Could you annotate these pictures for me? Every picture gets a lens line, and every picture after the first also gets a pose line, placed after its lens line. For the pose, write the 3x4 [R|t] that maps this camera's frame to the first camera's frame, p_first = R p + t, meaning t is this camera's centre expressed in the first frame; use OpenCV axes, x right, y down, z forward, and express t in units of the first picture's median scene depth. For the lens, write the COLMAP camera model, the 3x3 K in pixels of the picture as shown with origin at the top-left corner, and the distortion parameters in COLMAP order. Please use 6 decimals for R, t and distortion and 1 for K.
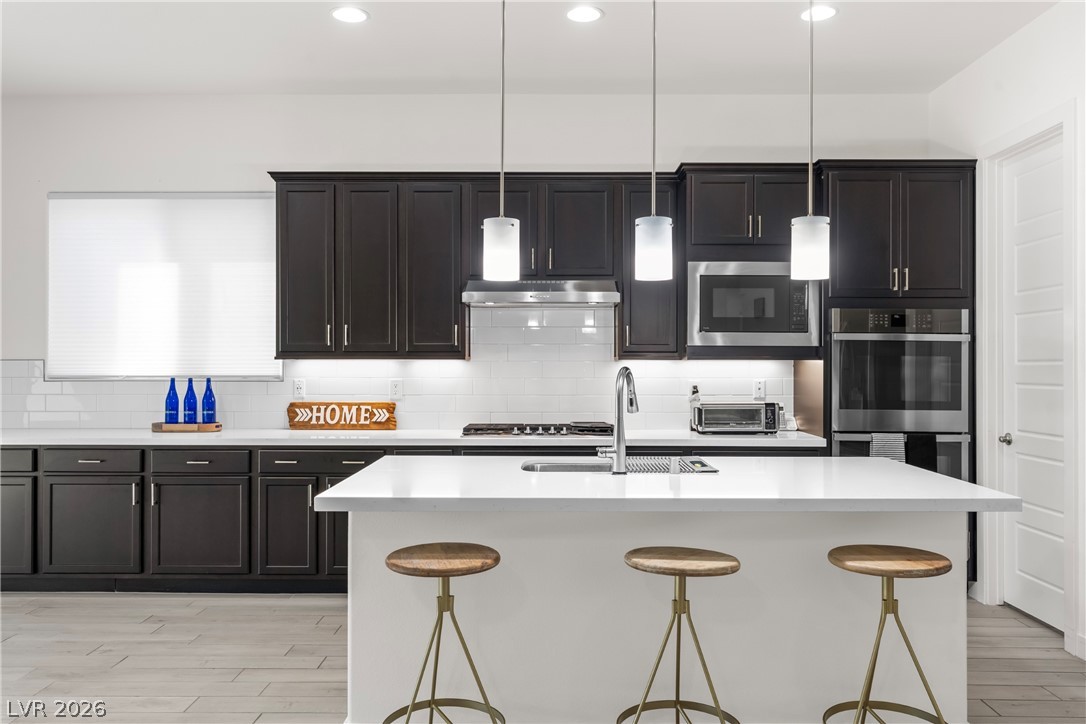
lens RADIAL K [[919.8, 0, 537.5], [0, 919.8, 368.8], [0, 0, 1]] dist [0.014882, 0.000395]
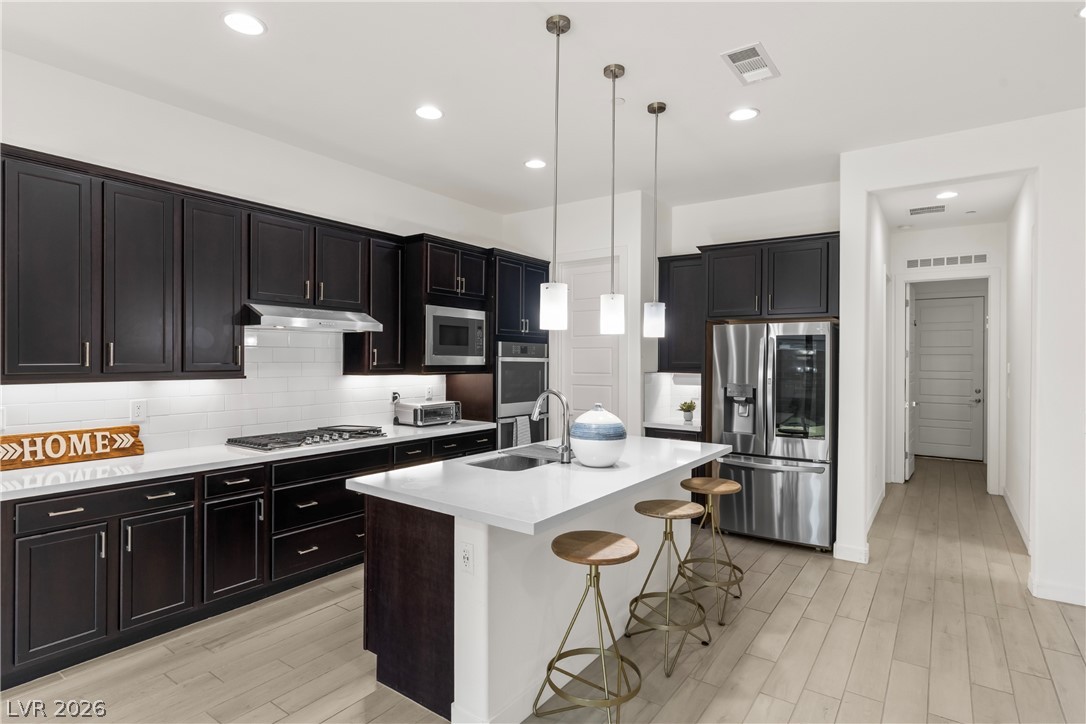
lens RADIAL K [[559.9, 0, 545.2], [0, 559.9, 359.3], [0, 0, 1]] dist [0.003453, 0.000502]
pose [[0.571109, 0.000200, 0.820874, -0.390332], [-0.003802, 0.999990, 0.002402, -0.033589], [-0.820866, -0.004493, 0.571104, 0.336030]]
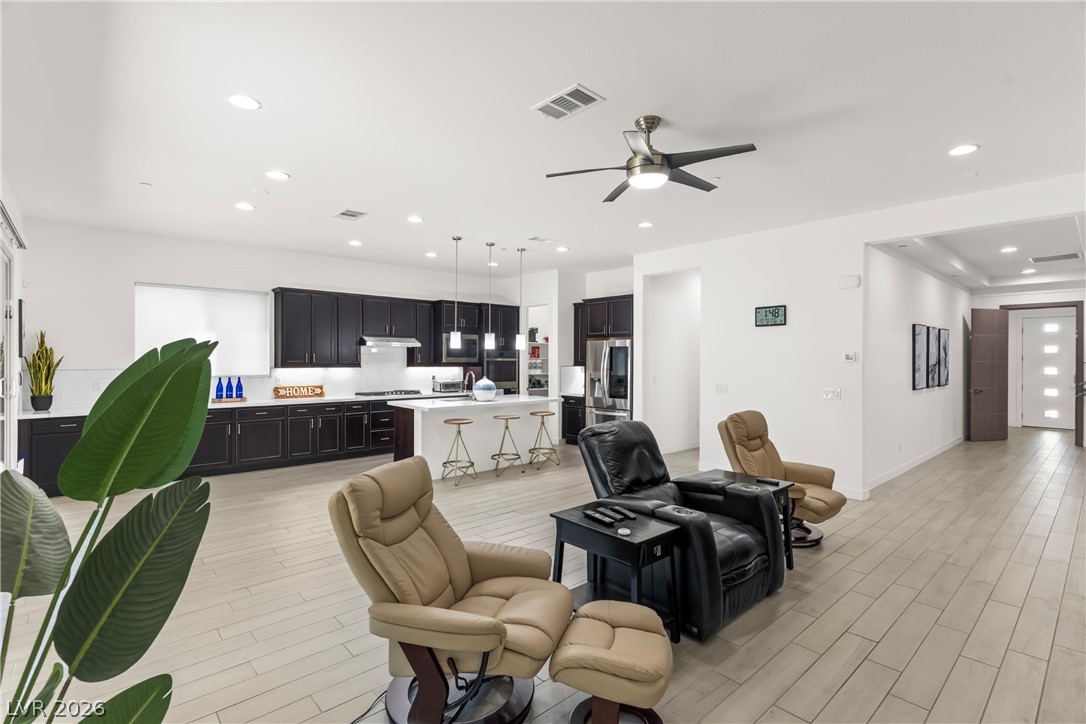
lens RADIAL K [[514.9, 0, 545.3], [0, 514.9, 361.0], [0, 0, 1]] dist [-0.000795, -0.000761]
pose [[0.730911, -0.001377, 0.682471, -0.651239], [0.000524, 0.999999, 0.001457, -0.028695], [-0.682472, -0.000707, 0.730911, -0.380467]]
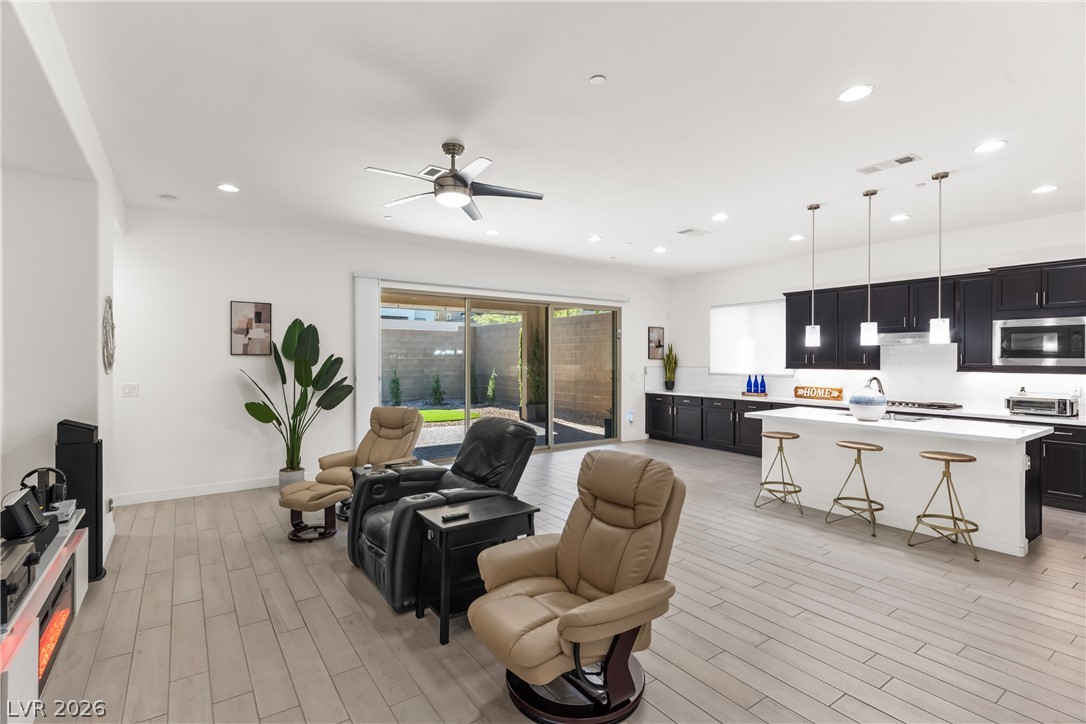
lens RADIAL K [[514.9, 0, 539.8], [0, 514.9, 356.0], [0, 0, 1]] dist [-0.000795, -0.000761]
pose [[0.584619, -0.003420, -0.811301, 0.432671], [-0.004700, 0.999960, -0.007603, -0.029046], [0.811294, 0.008258, 0.584579, -0.327641]]
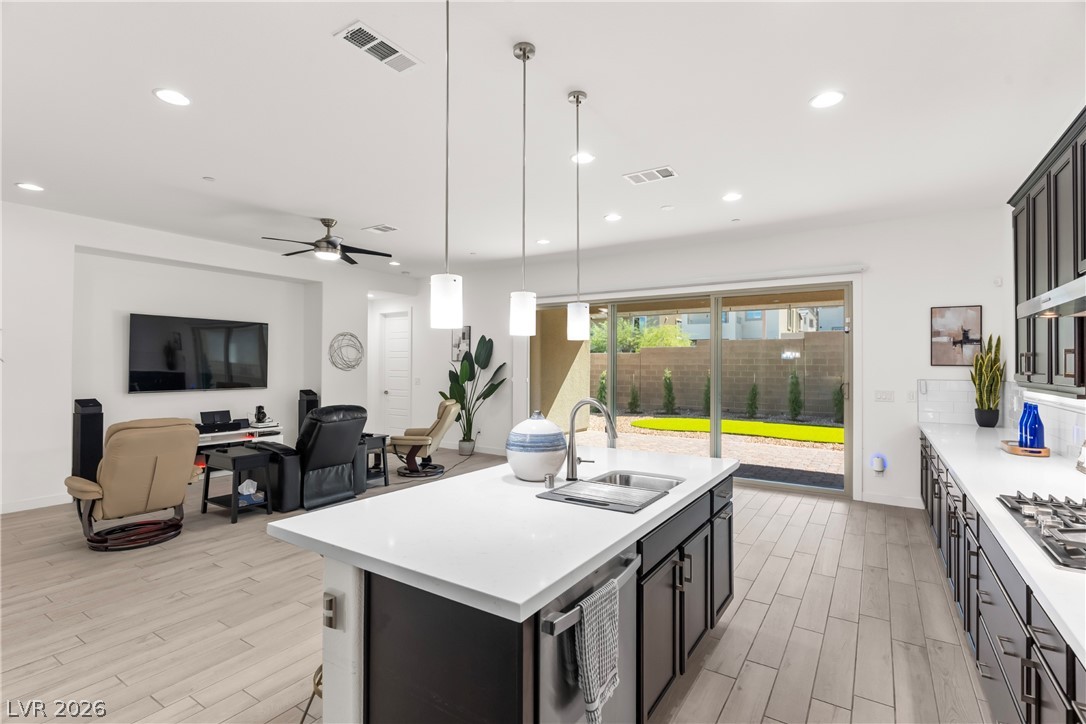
lens RADIAL K [[514.9, 0, 547.6], [0, 514.9, 363.6], [0, 0, 1]] dist [-0.000795, -0.000761]
pose [[-0.526862, -0.003733, -0.849942, 0.436287], [-0.007787, 0.999970, 0.000434, -0.032535], [0.849915, 0.006847, -0.526875, 0.832990]]
